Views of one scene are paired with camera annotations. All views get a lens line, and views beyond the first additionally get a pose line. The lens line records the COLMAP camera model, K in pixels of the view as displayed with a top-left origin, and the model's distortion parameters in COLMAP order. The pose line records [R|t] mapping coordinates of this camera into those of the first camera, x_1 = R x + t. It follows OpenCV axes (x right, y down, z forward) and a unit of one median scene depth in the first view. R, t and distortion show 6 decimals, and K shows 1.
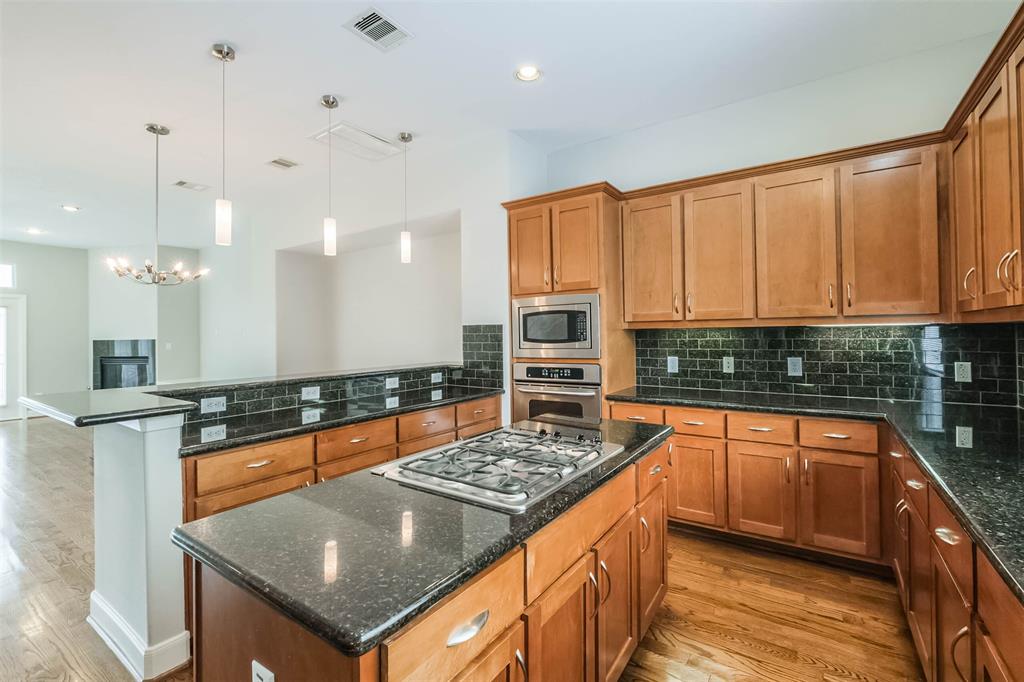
lens RADIAL K [[448.6, 0, 508.9], [0, 448.6, 337.8], [0, 0, 1]] dist [-0.004609, -0.000784]
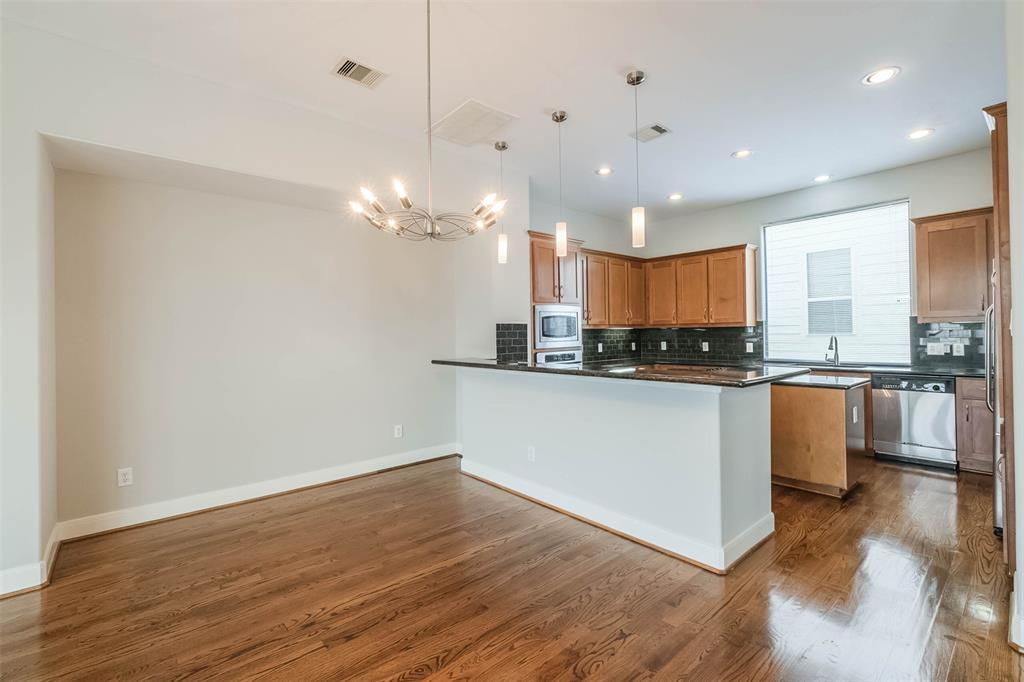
lens RADIAL K [[448.6, 0, 512.4], [0, 448.6, 330.1], [0, 0, 1]] dist [-0.004609, -0.000784]
pose [[0.258495, 0.012306, 0.965934, -1.318960], [0.012725, 0.999789, -0.016142, 0.008370], [-0.965929, 0.016464, 0.258284, 0.742667]]
